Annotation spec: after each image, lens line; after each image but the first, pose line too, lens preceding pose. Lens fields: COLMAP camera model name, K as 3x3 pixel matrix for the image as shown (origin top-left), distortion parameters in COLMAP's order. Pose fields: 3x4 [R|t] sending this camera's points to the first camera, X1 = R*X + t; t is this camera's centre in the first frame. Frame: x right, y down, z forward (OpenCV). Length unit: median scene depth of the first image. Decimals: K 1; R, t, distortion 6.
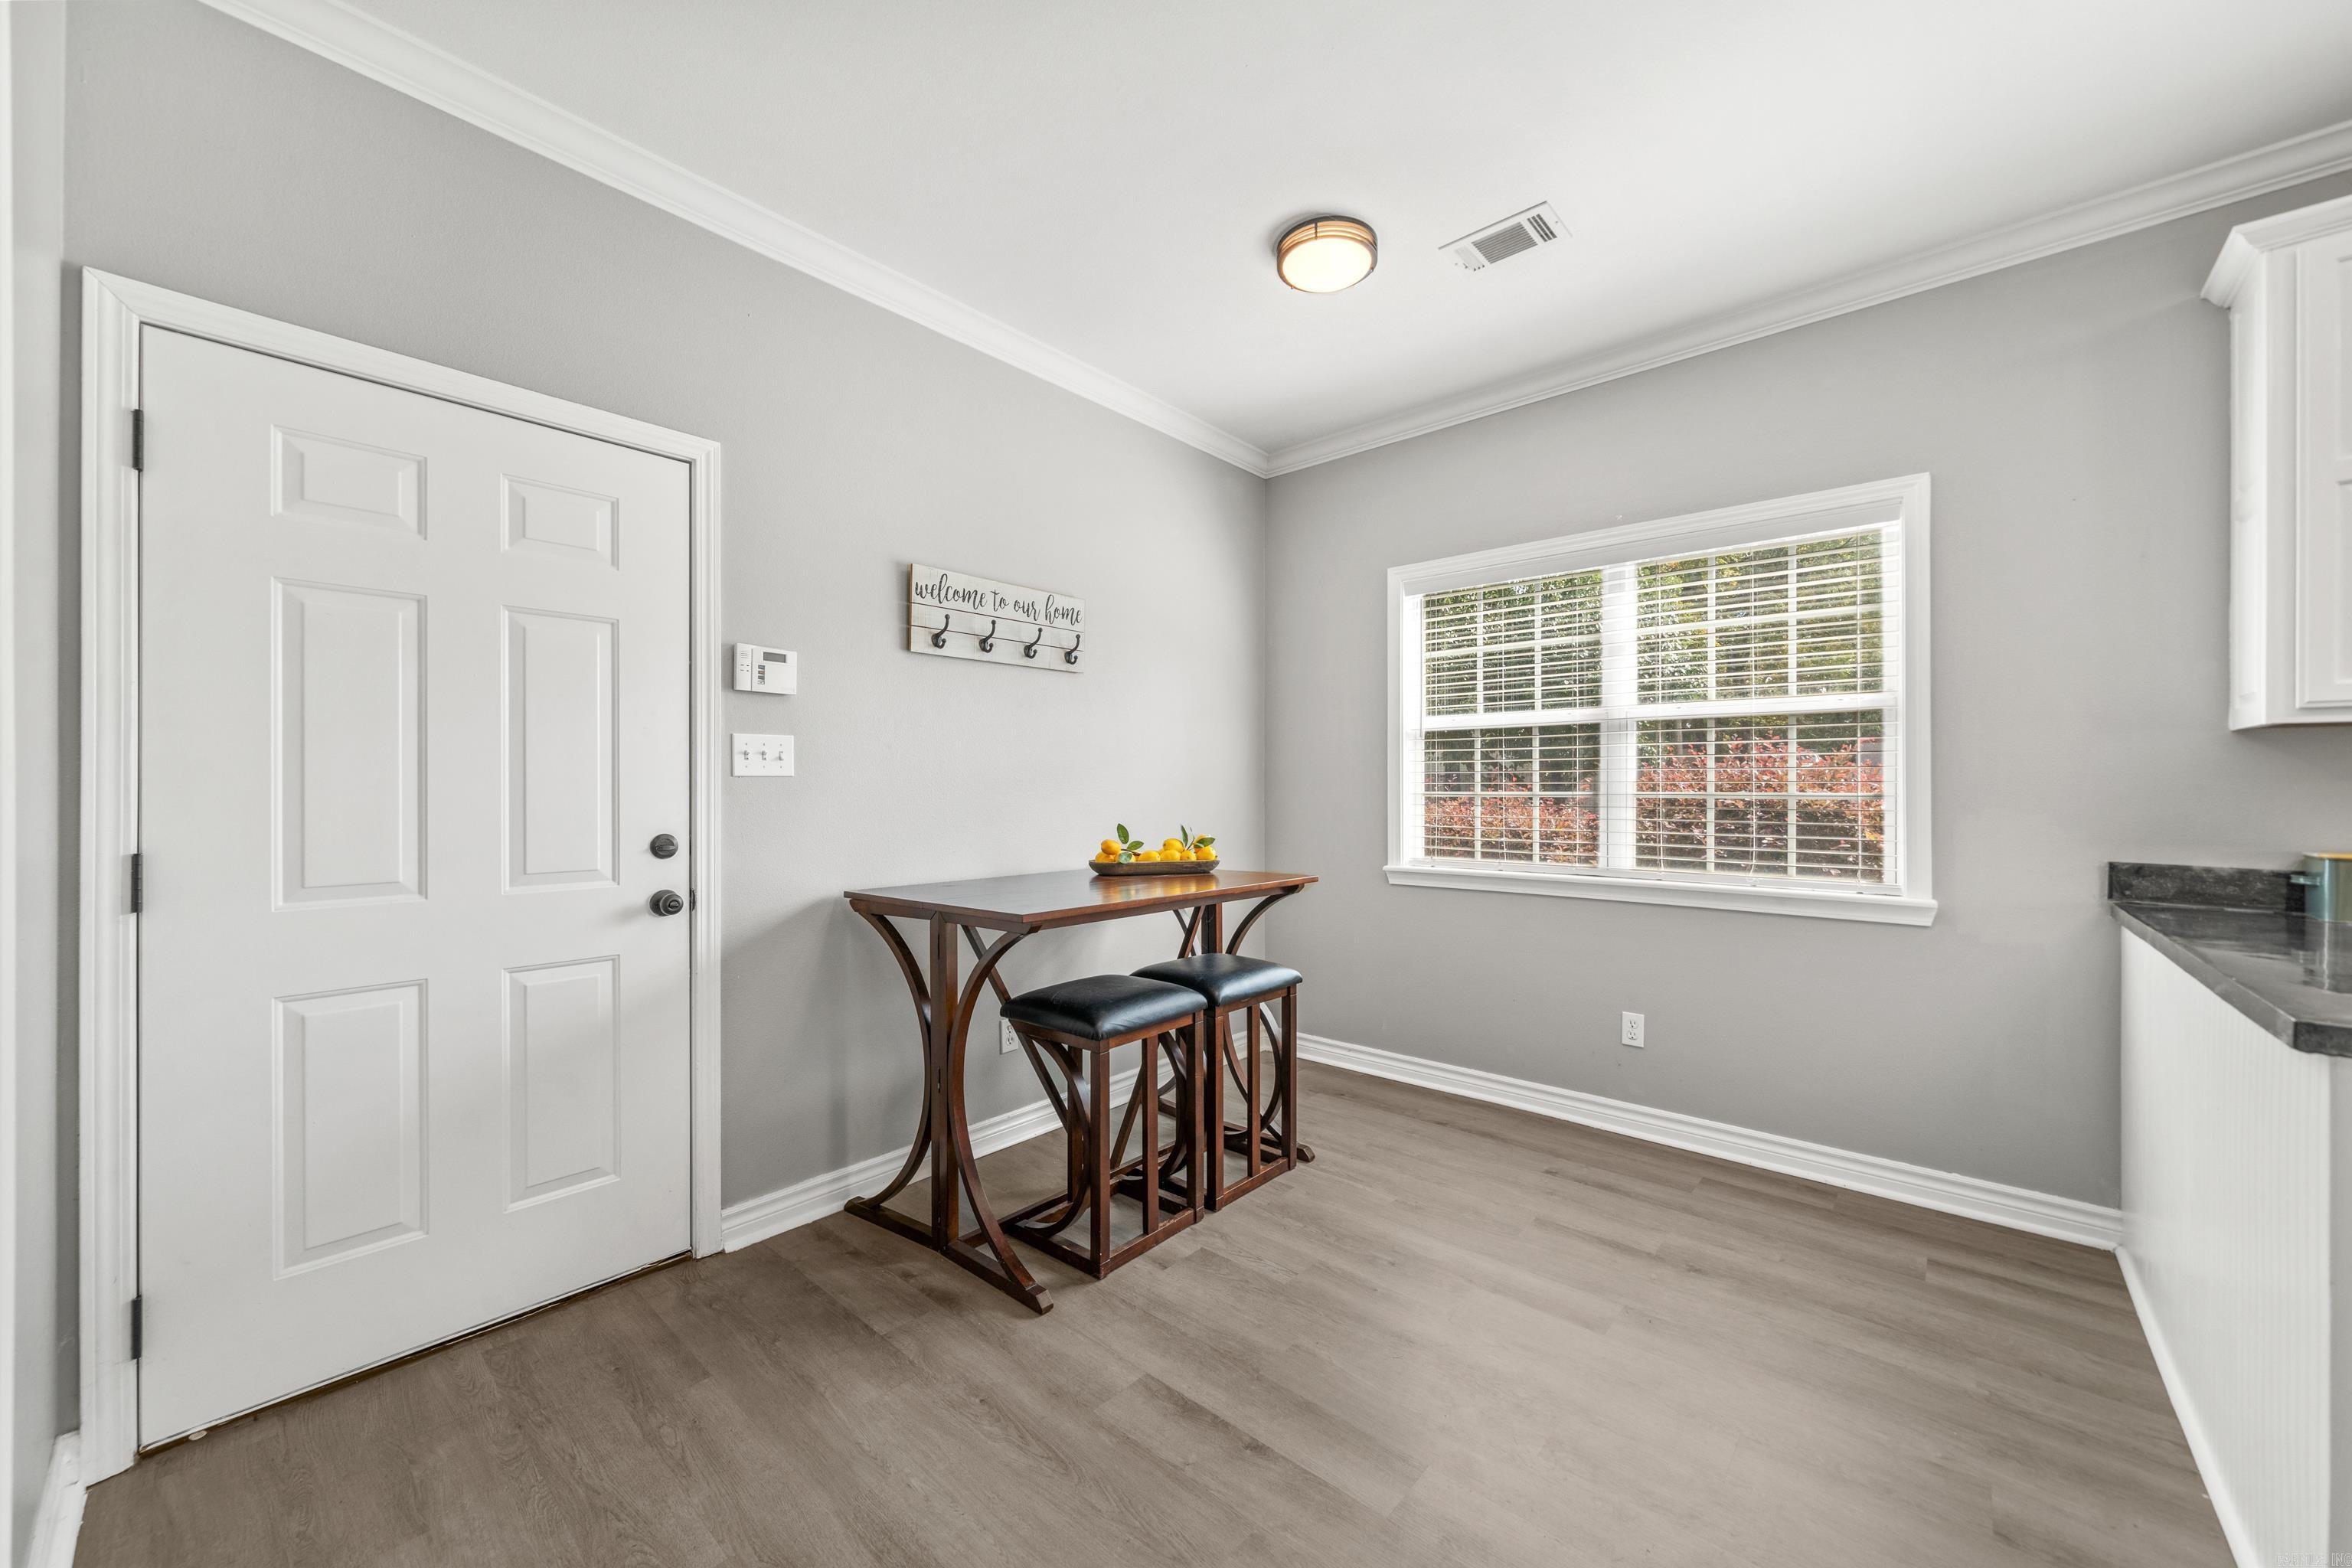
lens RADIAL K [[856.2, 0, 1172.3], [0, 856.2, 794.2], [0, 0, 1]] dist [-0.001214, -0.000257]
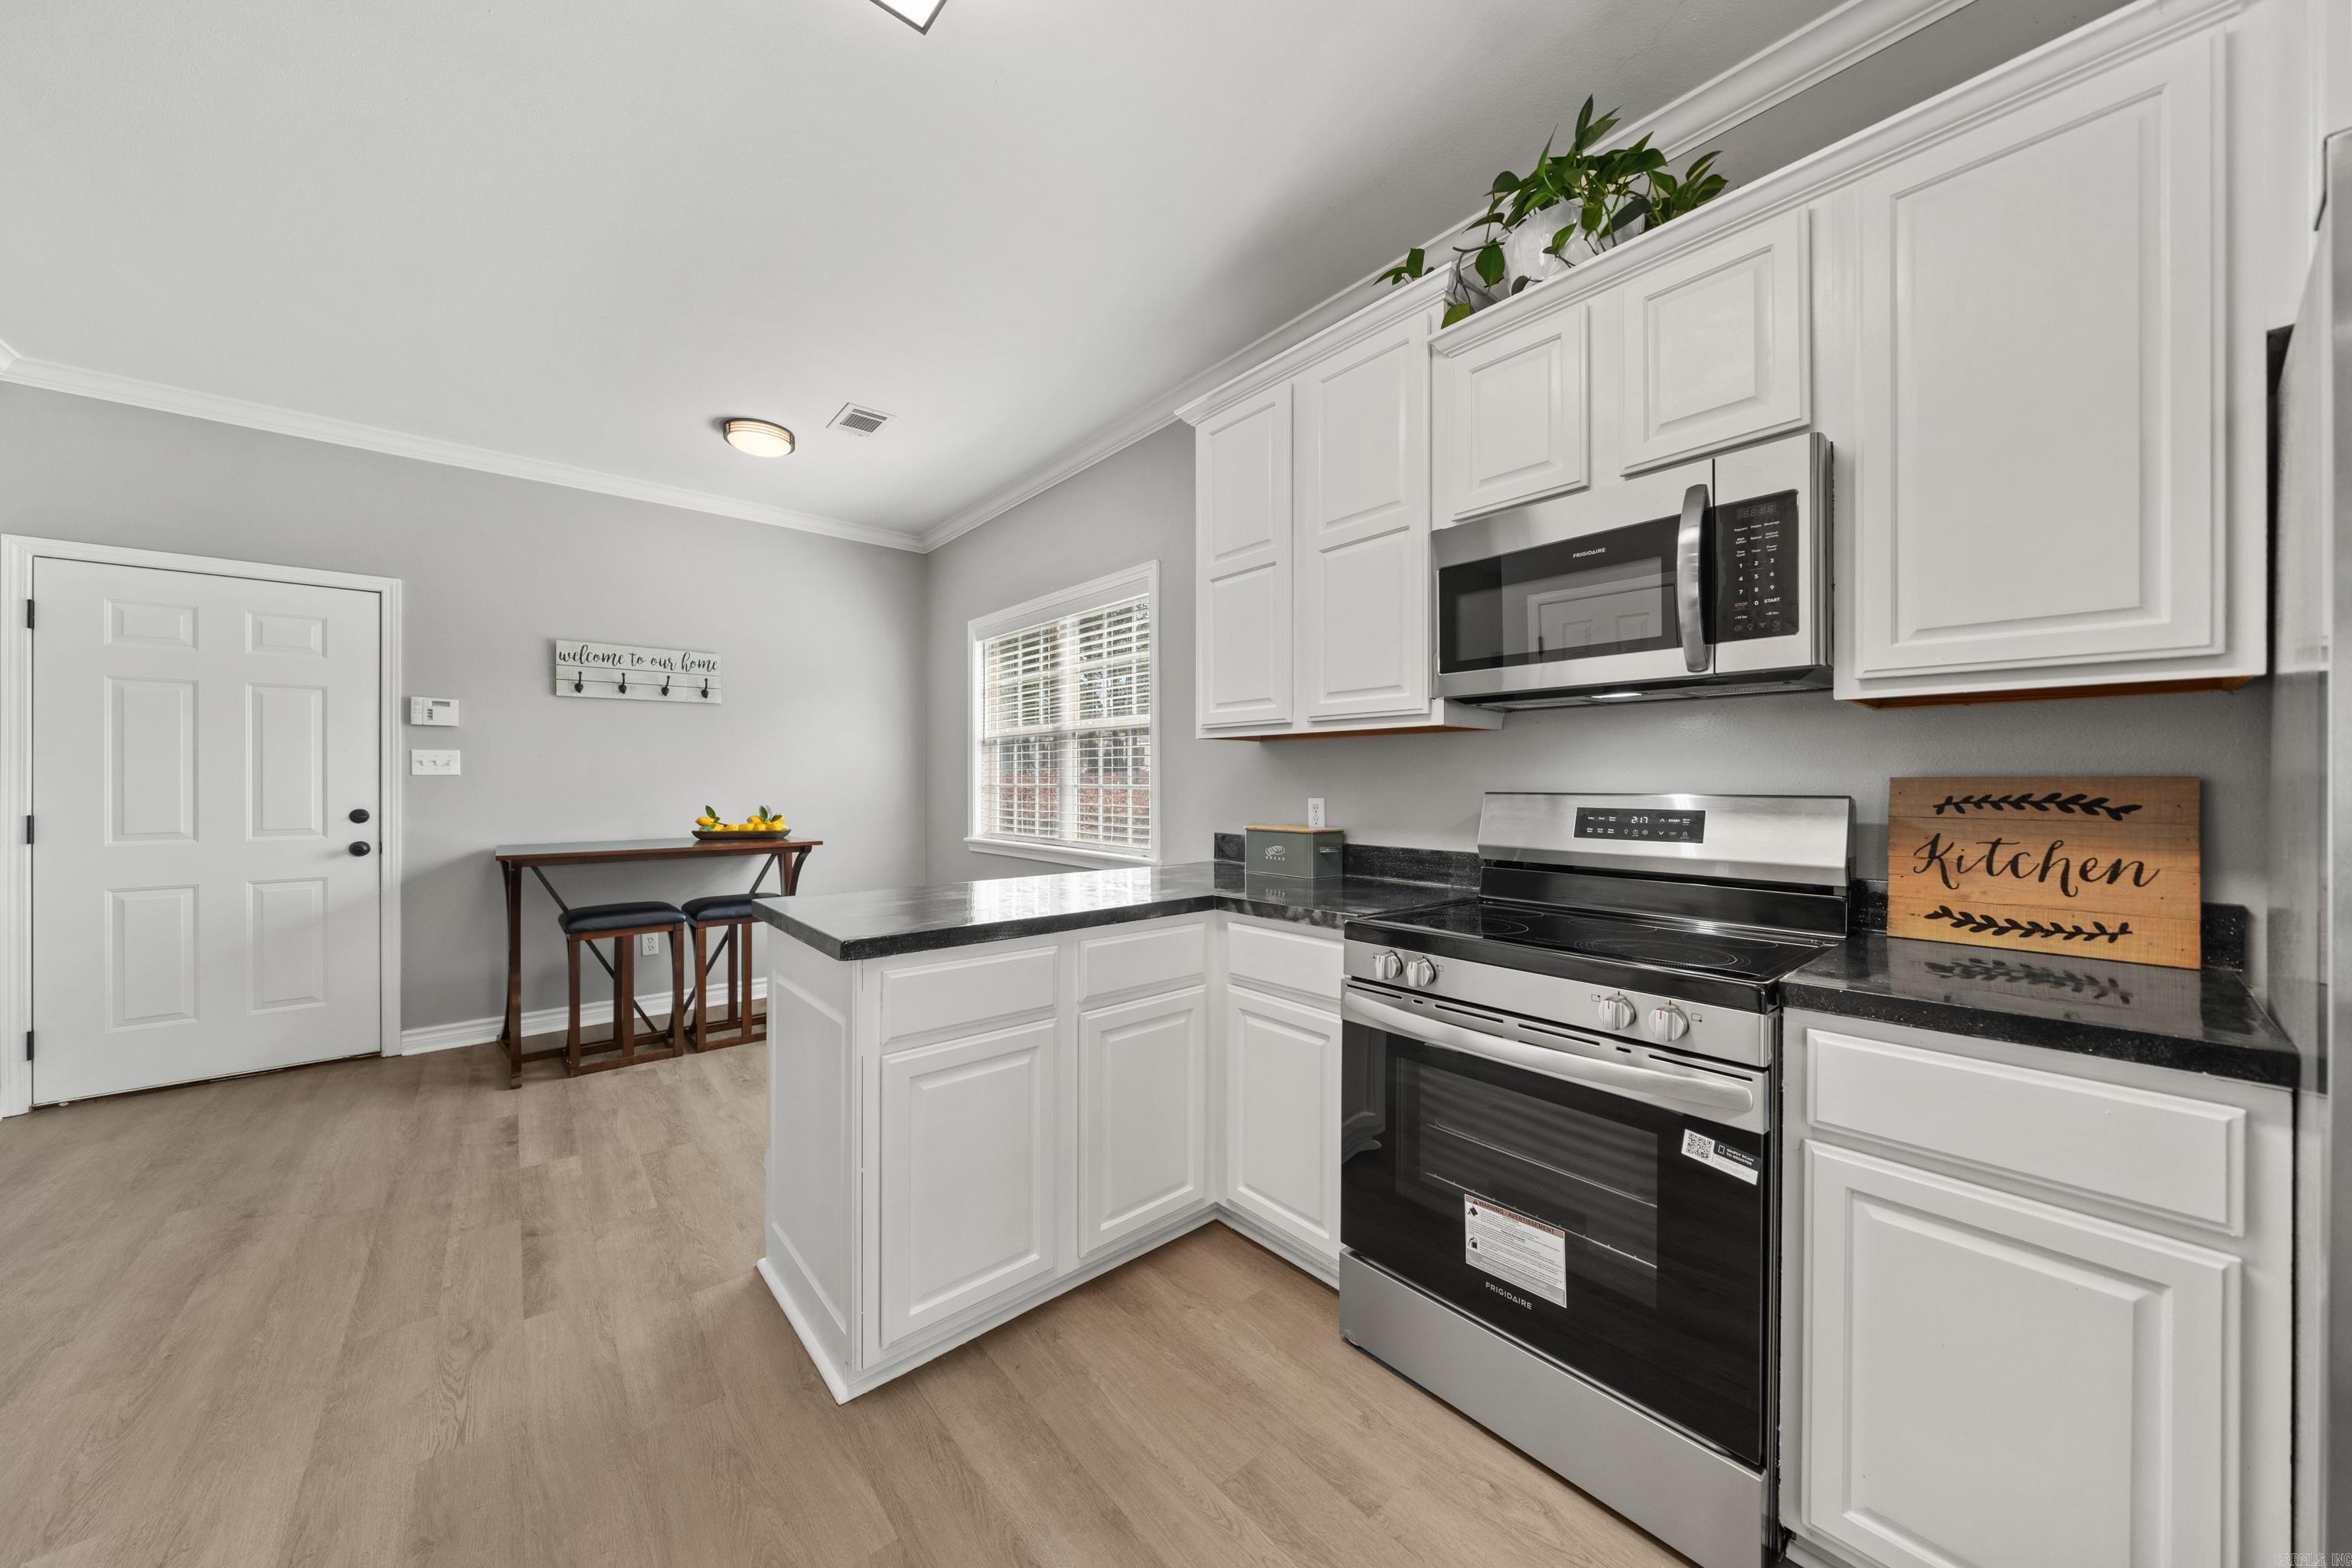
lens RADIAL K [[809.8, 0, 1190.0], [0, 809.8, 781.8], [0, 0, 1]] dist [-0.000793, 0.000502]
pose [[0.988776, -0.001478, -0.149399, 1.126032], [0.000756, 0.999988, -0.004890, 0.000779], [0.149404, 0.004722, 0.988765, -0.315989]]
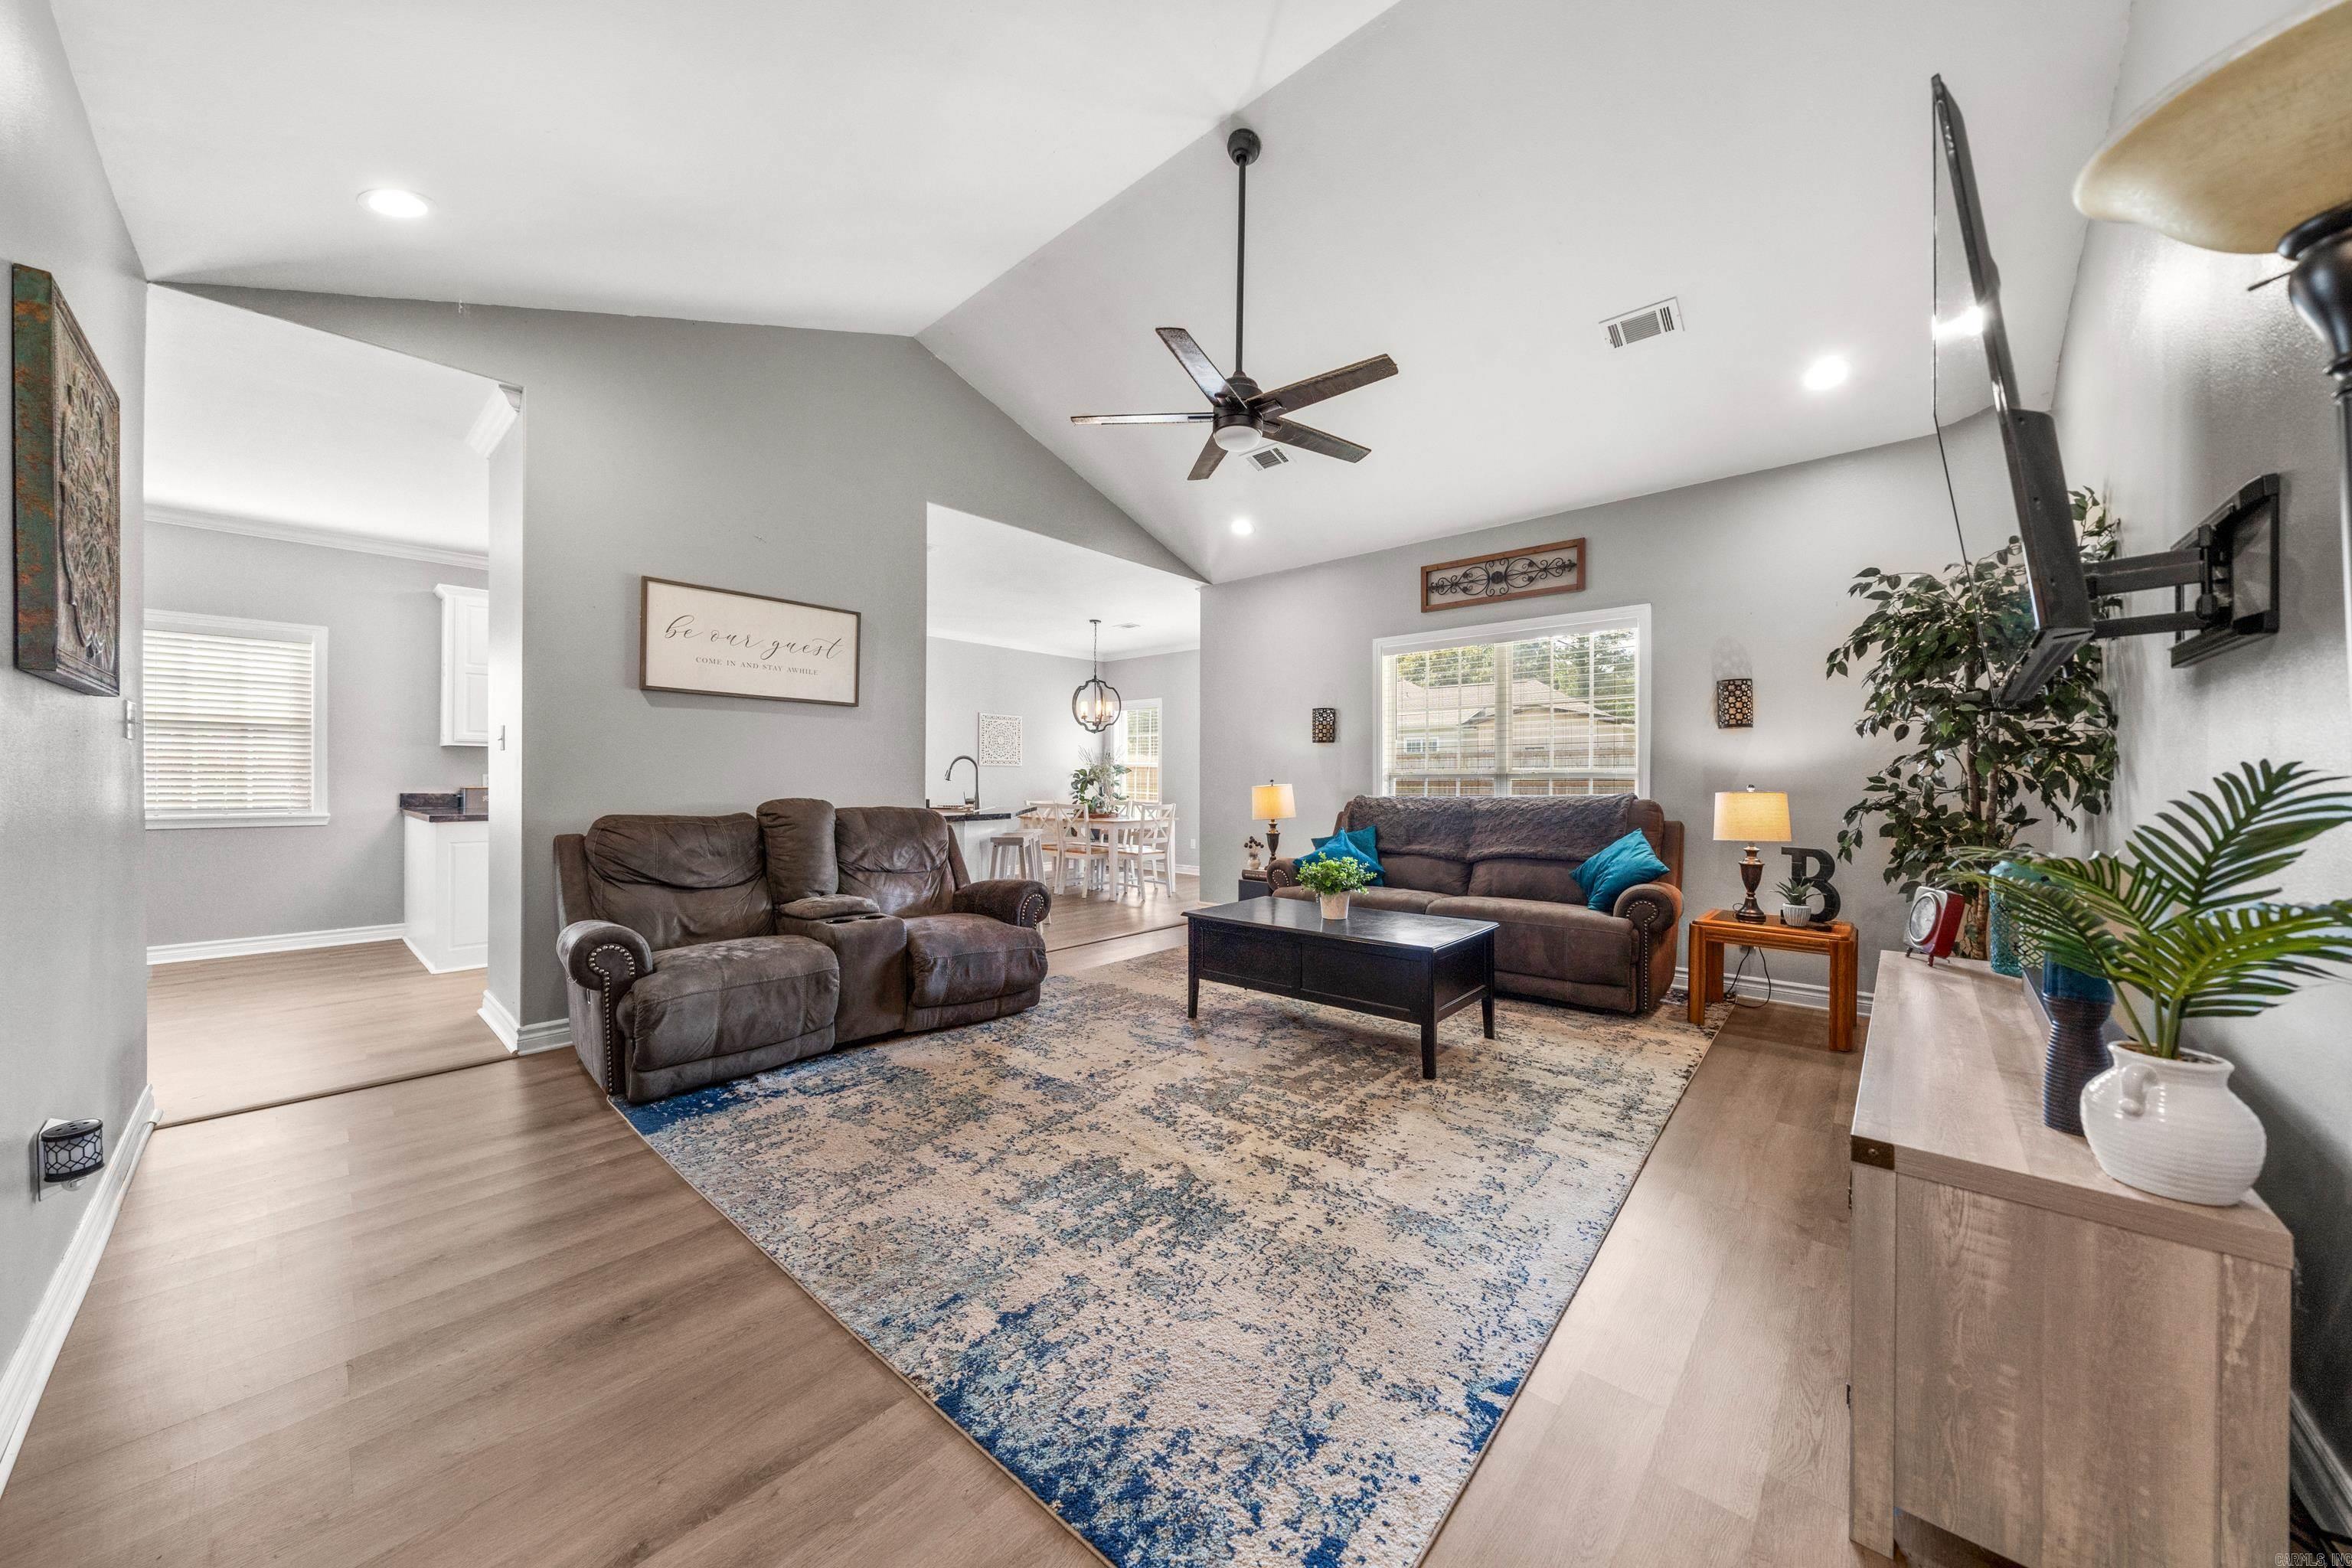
lens RADIAL K [[809.8, 0, 1161.4], [0, 809.8, 782.2], [0, 0, 1]] dist [-0.000793, 0.000502]
pose [[0.040220, -0.010579, 0.999135, -1.185371], [0.004292, 0.999937, 0.010415, 0.026583], [-0.999182, 0.003869, 0.040263, -1.317656]]
